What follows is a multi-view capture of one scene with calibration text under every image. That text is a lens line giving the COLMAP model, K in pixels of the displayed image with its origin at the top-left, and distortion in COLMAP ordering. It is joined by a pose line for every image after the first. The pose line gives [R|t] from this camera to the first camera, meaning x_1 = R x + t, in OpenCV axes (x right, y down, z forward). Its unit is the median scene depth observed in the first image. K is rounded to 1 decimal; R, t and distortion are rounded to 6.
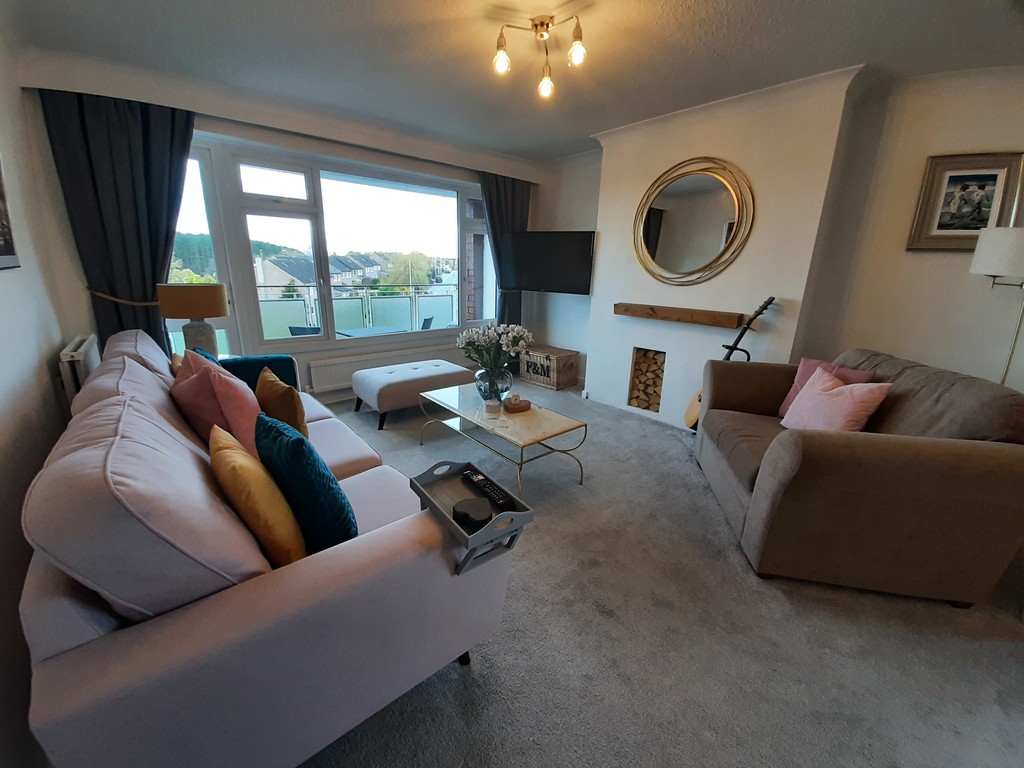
lens RADIAL K [[400.3, 0, 514.4], [0, 400.3, 391.8], [0, 0, 1]] dist [-0.000692, -0.000095]
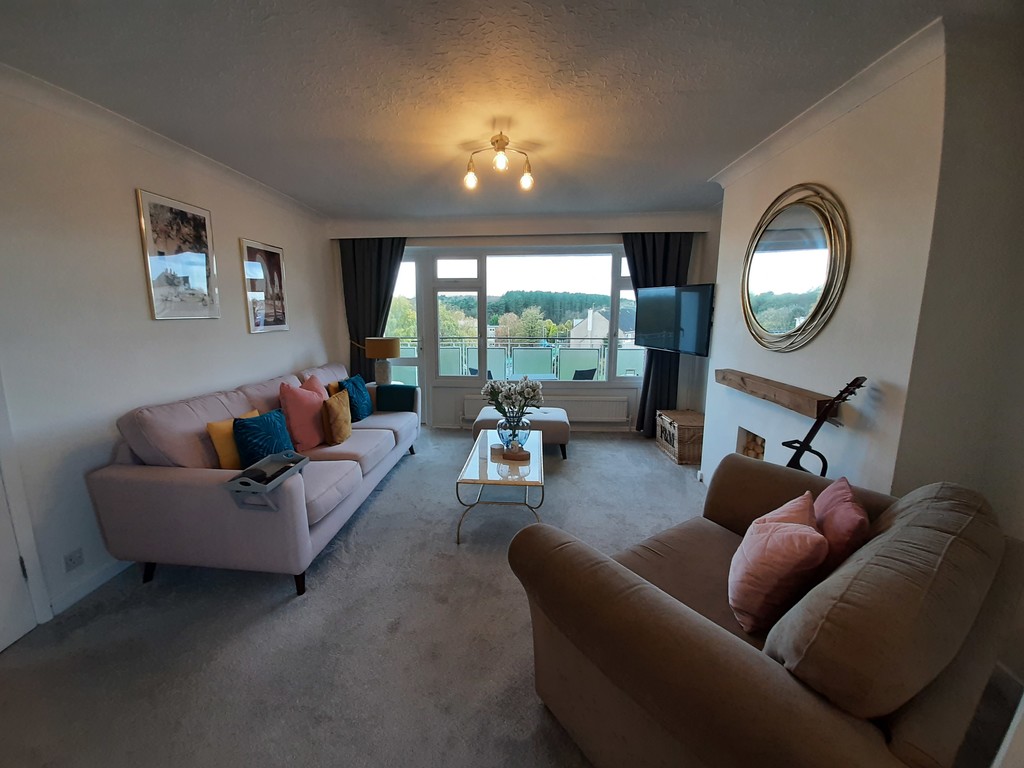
lens RADIAL K [[410.2, 0, 510.7], [0, 410.2, 379.9], [0, 0, 1]] dist [0.016114, 0.000145]
pose [[0.716319, 0.093791, -0.691441, 0.669871], [-0.193299, 0.978816, -0.067482, -0.077579], [0.670464, 0.181994, 0.719275, 0.155999]]
